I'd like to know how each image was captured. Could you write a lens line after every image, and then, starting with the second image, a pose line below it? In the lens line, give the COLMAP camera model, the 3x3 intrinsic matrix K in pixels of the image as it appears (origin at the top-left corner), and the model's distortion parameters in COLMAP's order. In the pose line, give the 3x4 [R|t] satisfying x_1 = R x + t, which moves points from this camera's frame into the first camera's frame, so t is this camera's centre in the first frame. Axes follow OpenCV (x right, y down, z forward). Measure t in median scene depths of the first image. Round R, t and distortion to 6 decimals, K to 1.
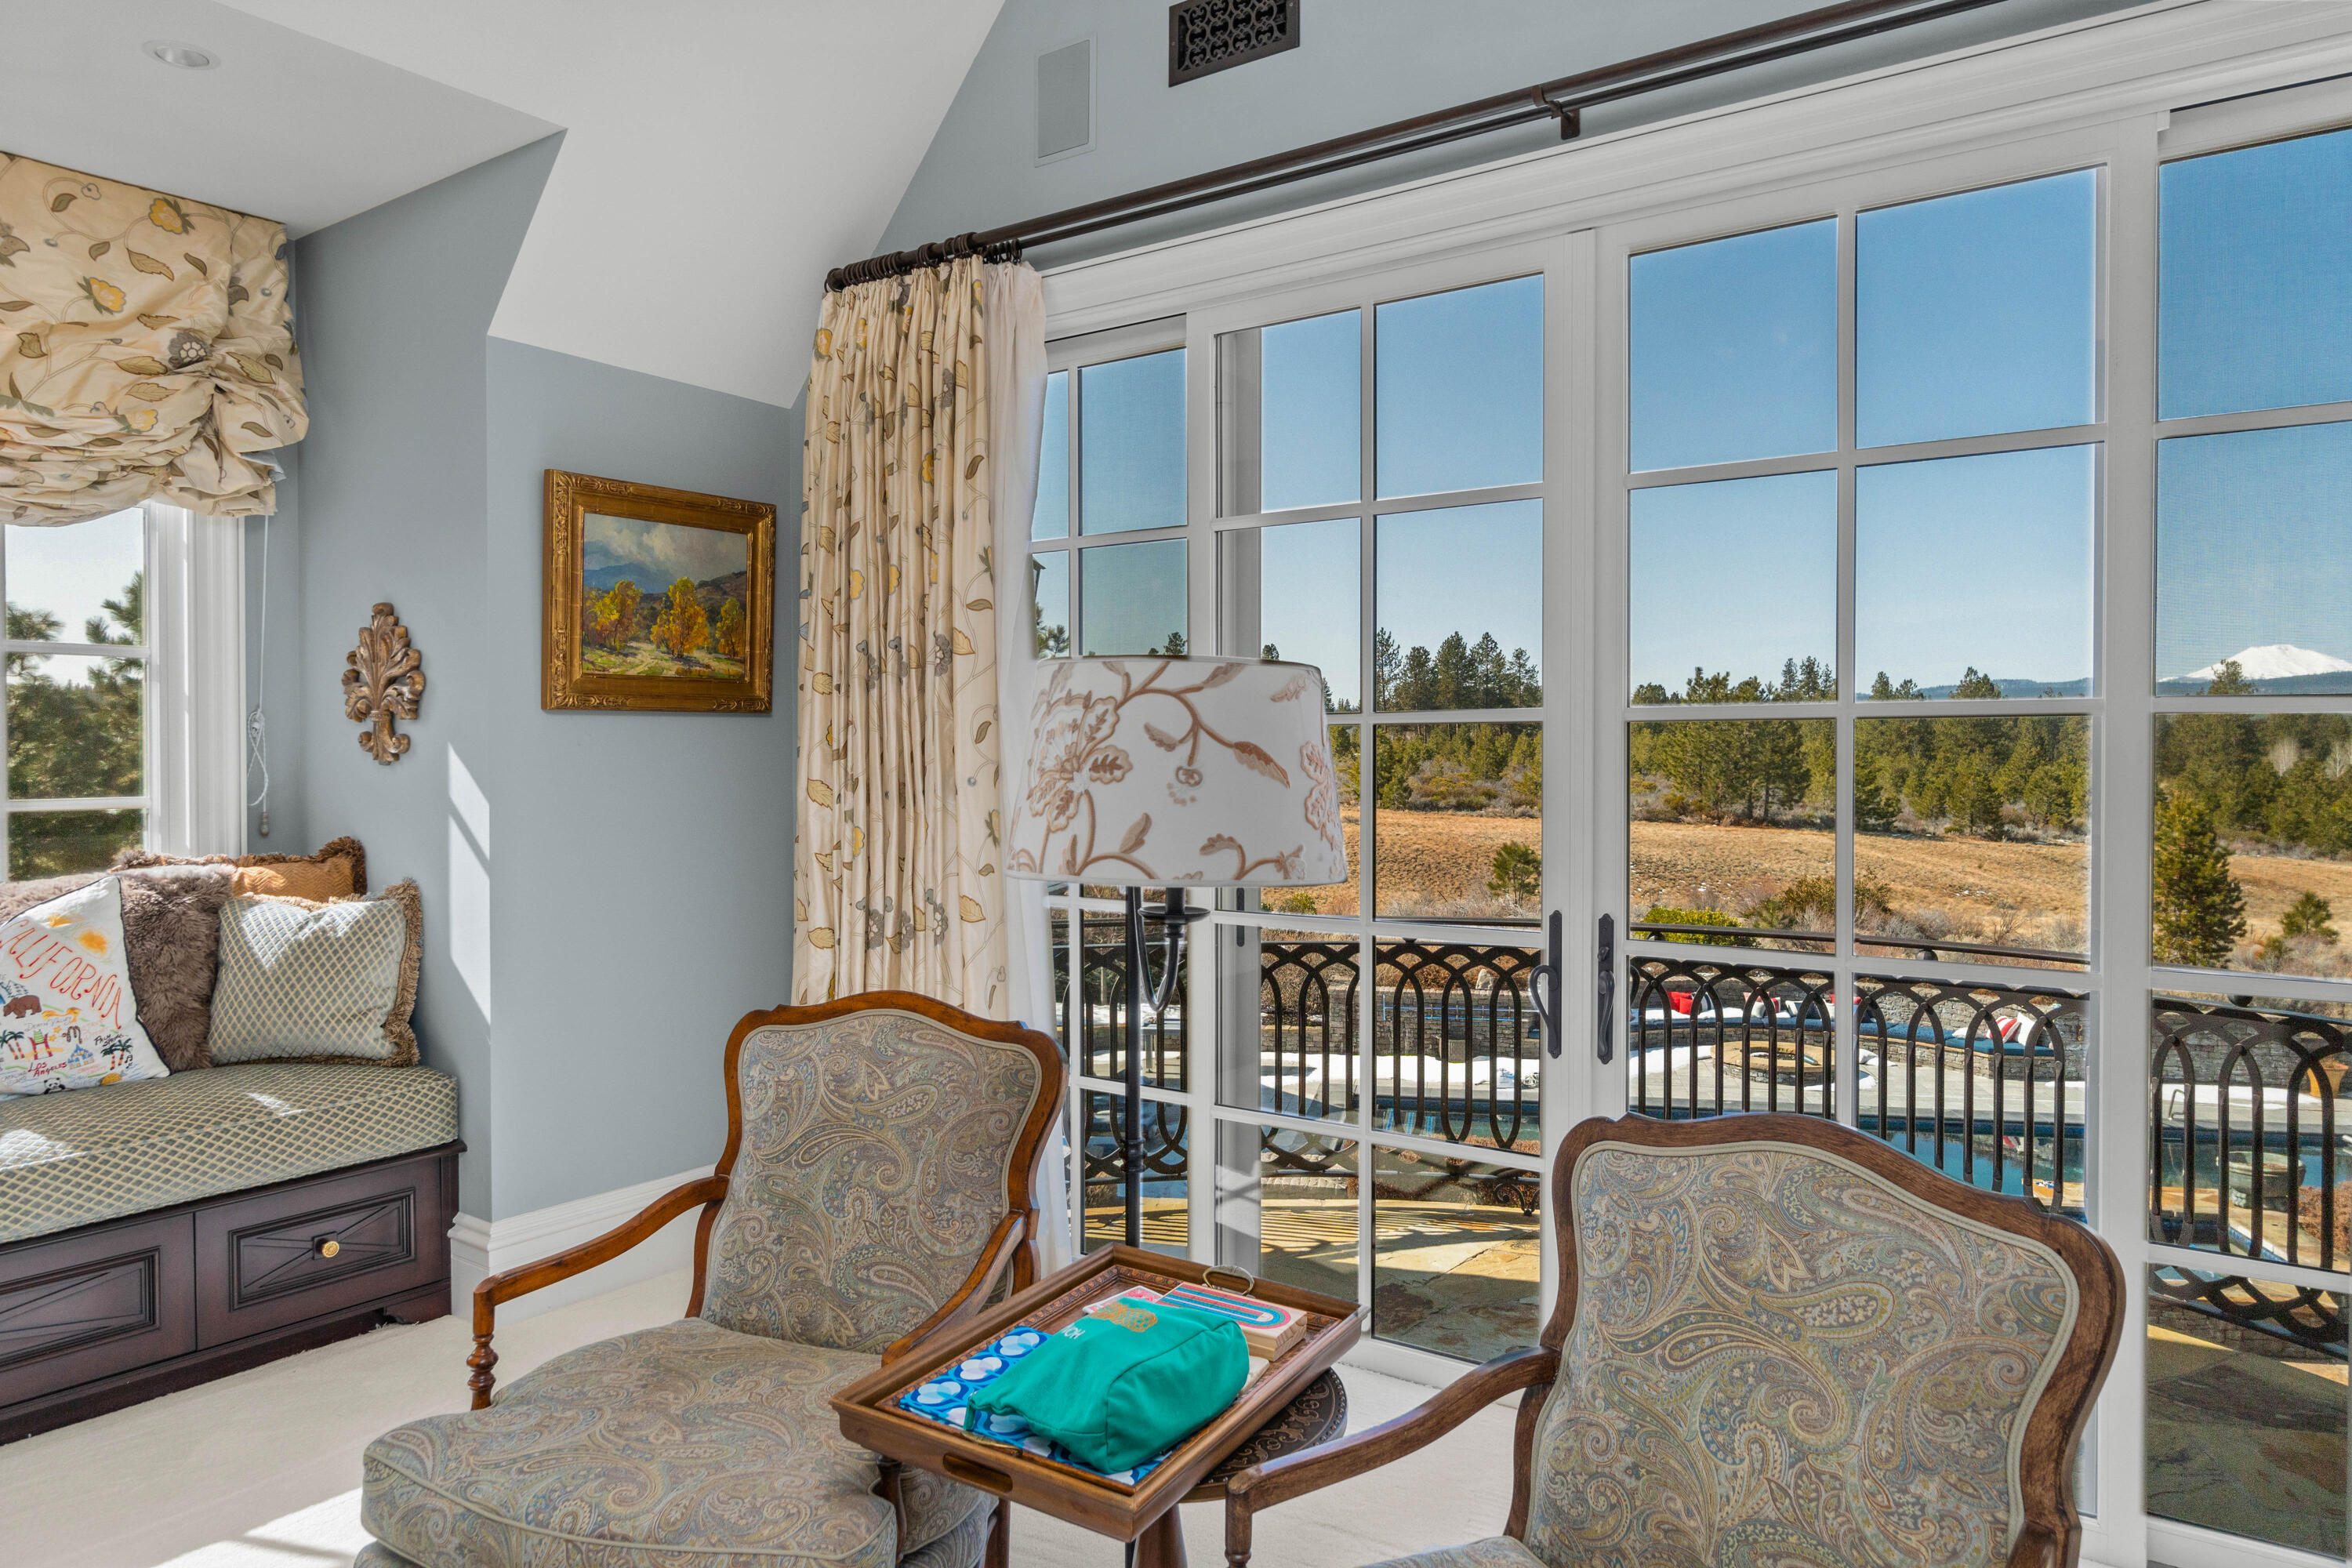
lens RADIAL K [[1544.4, 0, 1176.0], [0, 1544.4, 784.0], [0, 0, 1]] dist [0.021755, -0.003571]
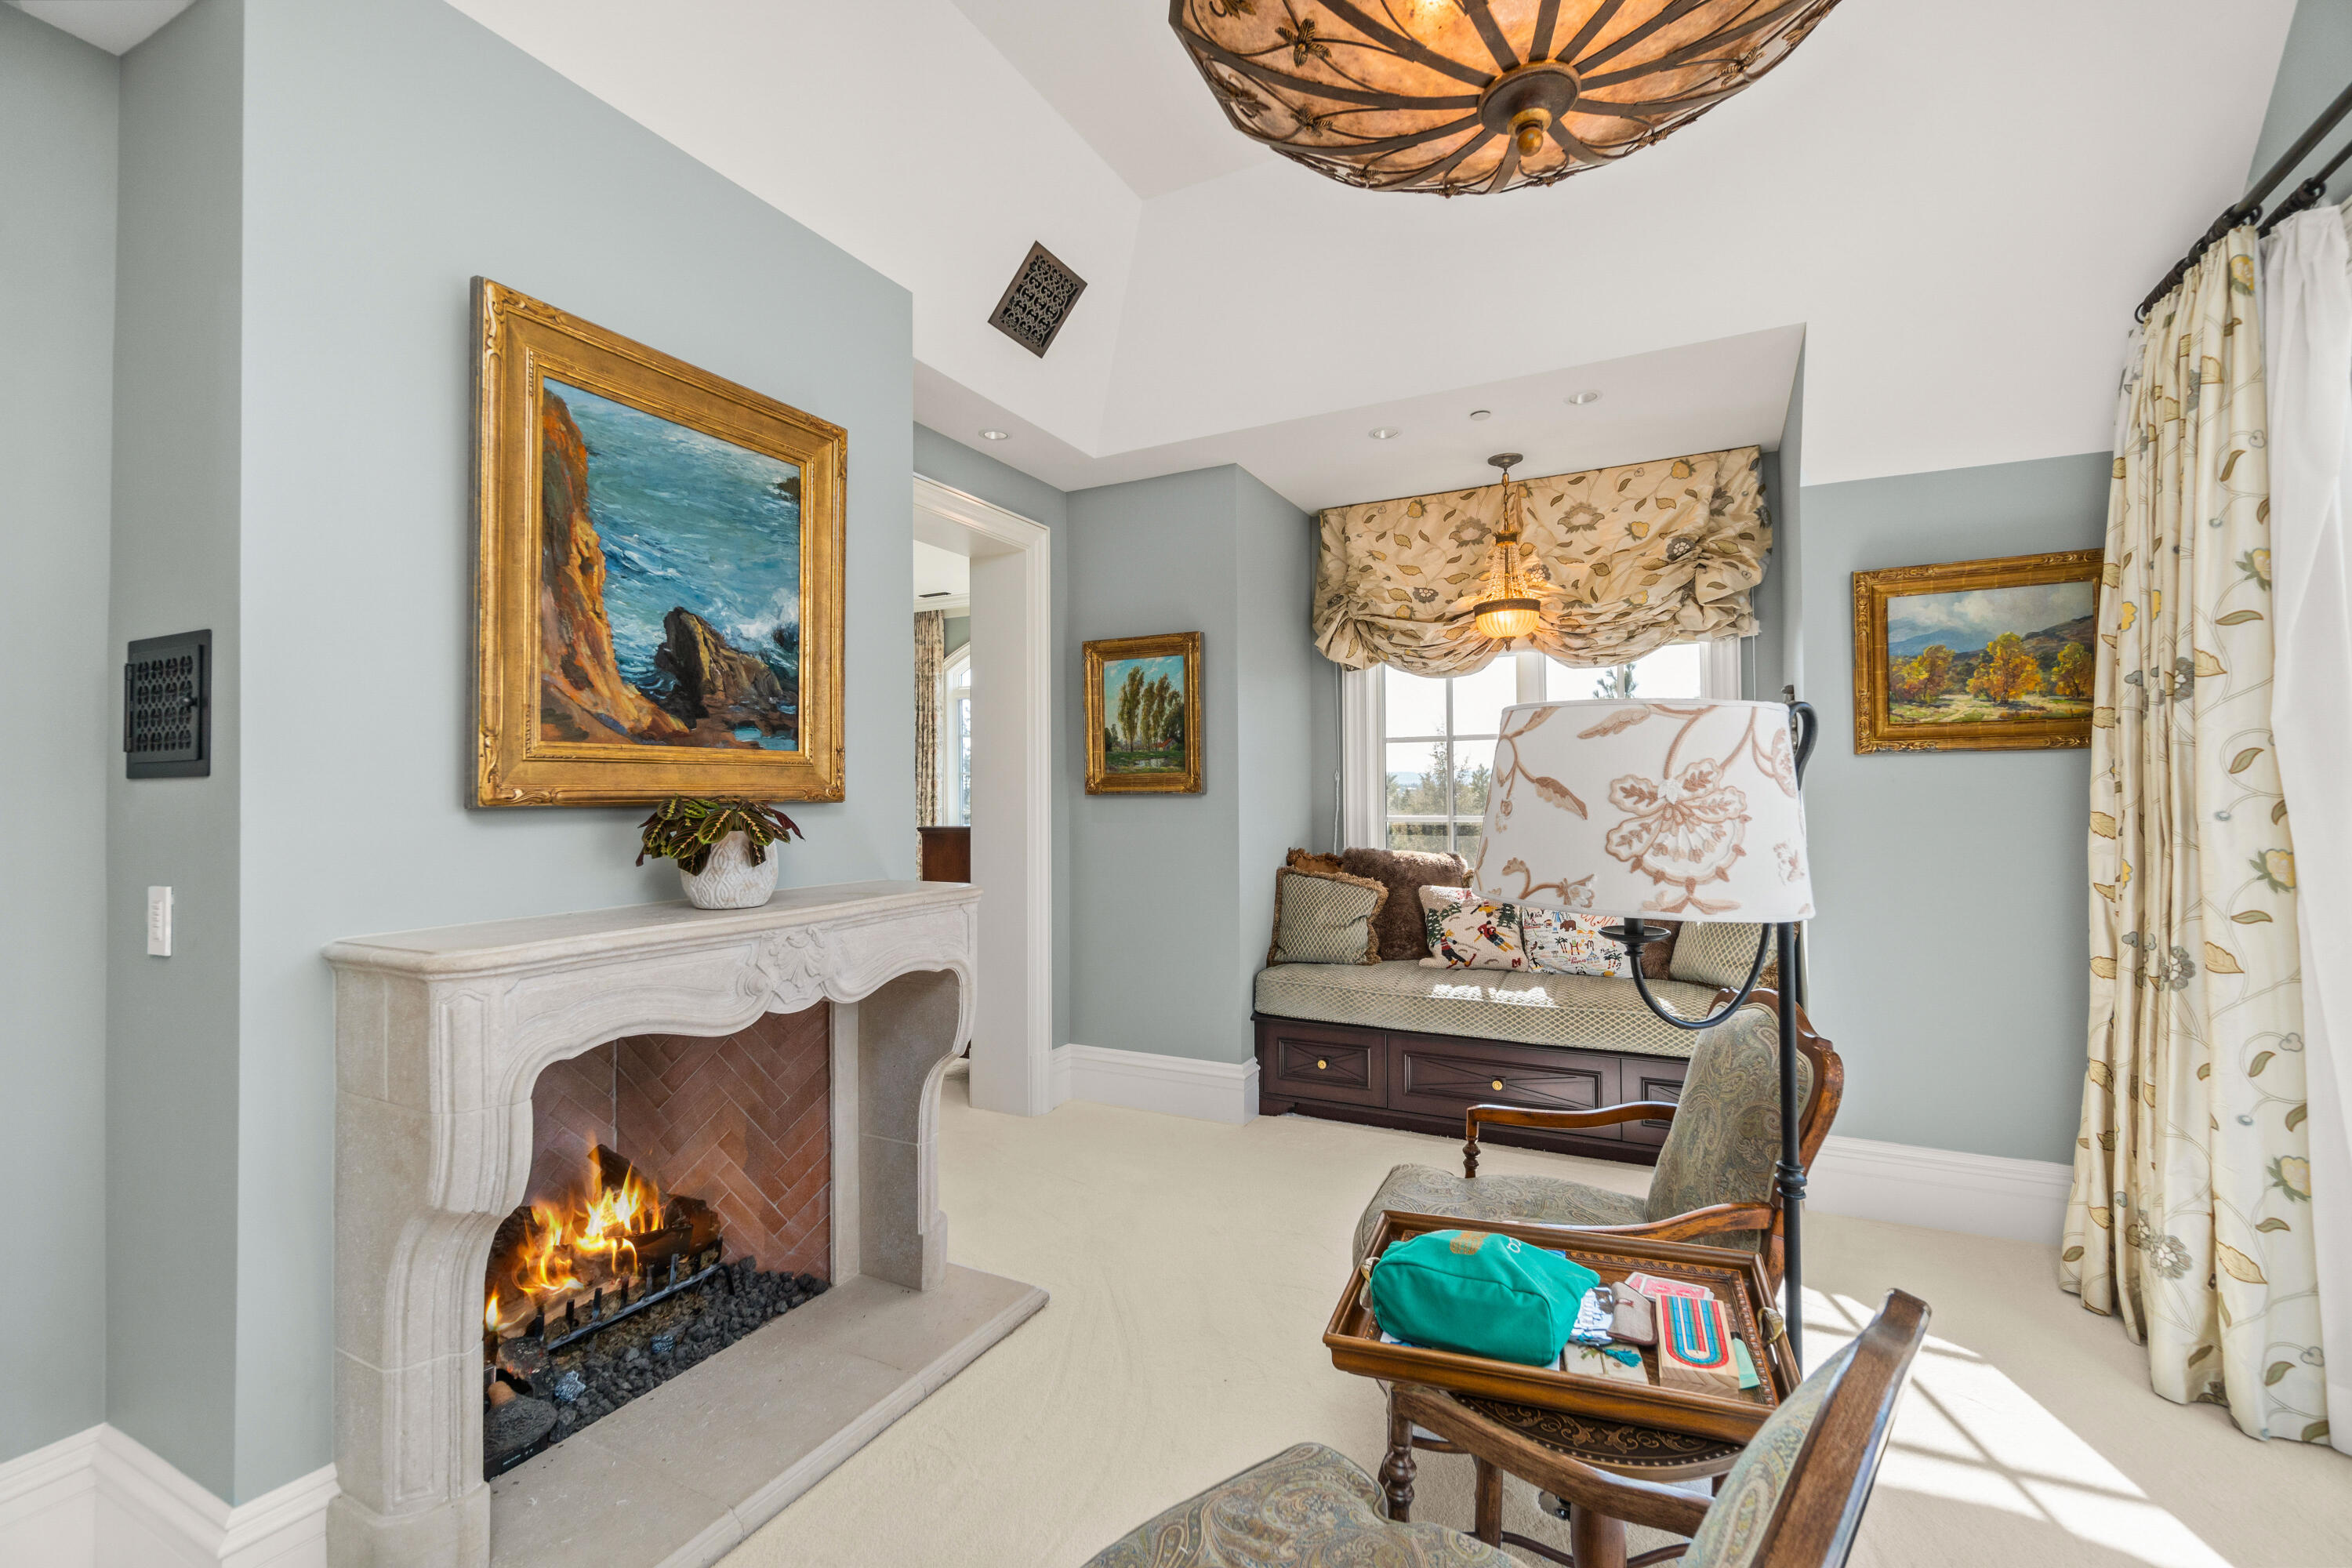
lens RADIAL K [[1024.8, 0, 1182.1], [0, 1024.8, 785.3], [0, 0, 1]] dist [0.002107, 0.000478]
pose [[0.153134, -0.009838, -0.988157, 0.357868], [-0.013121, 0.999842, -0.011988, -0.004502], [0.988118, 0.014801, 0.152980, 0.305464]]
